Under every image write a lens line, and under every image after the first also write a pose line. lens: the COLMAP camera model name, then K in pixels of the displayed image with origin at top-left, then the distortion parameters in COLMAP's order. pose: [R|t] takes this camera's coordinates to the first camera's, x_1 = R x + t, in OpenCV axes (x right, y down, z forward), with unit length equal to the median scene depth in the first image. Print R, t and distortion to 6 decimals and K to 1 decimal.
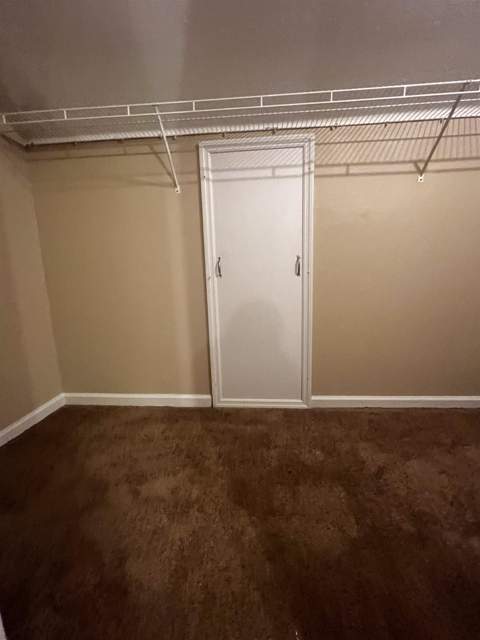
lens RADIAL K [[277.4, 0, 241.8], [0, 277.4, 318.6], [0, 0, 1]] dist [-0.004415, -0.000362]
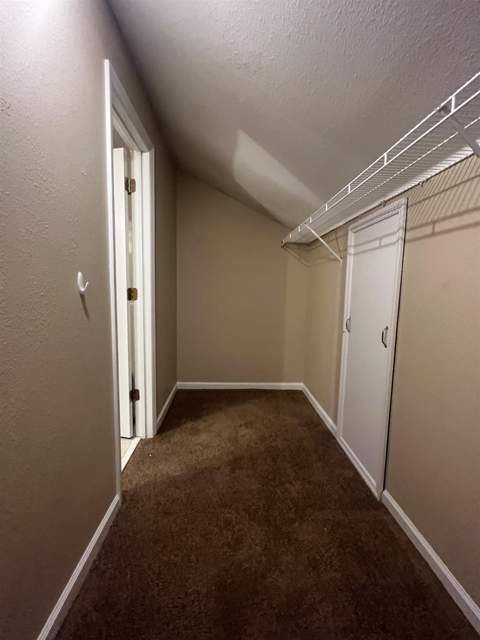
lens RADIAL K [[277.4, 0, 241.8], [0, 277.4, 318.6], [0, 0, 1]] dist [-0.004415, -0.000362]
pose [[0.125036, 0.137055, -0.982640, 1.080062], [-0.196289, 0.974254, 0.110908, -0.267301], [0.972541, 0.179014, 0.148720, 0.402115]]
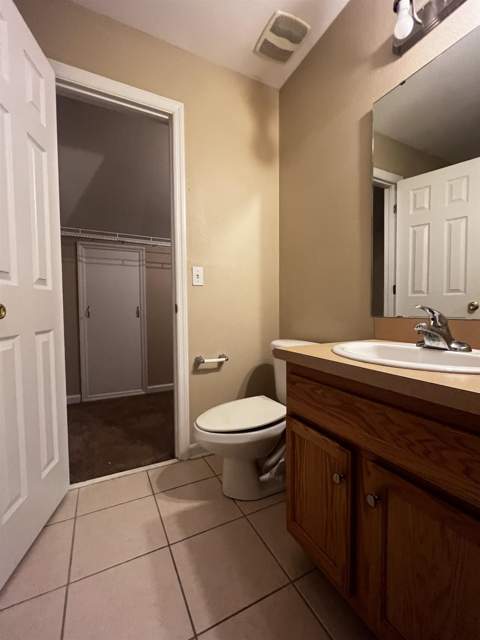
lens RADIAL K [[276.6, 0, 240.0], [0, 276.6, 320.0], [0, 0, 1]] dist [-0.001866, -0.000059]
pose [[0.855541, 0.005720, 0.517703, -0.172131], [0.070034, 0.989470, -0.126669, 0.146018], [-0.512976, 0.144627, 0.846132, -0.919112]]
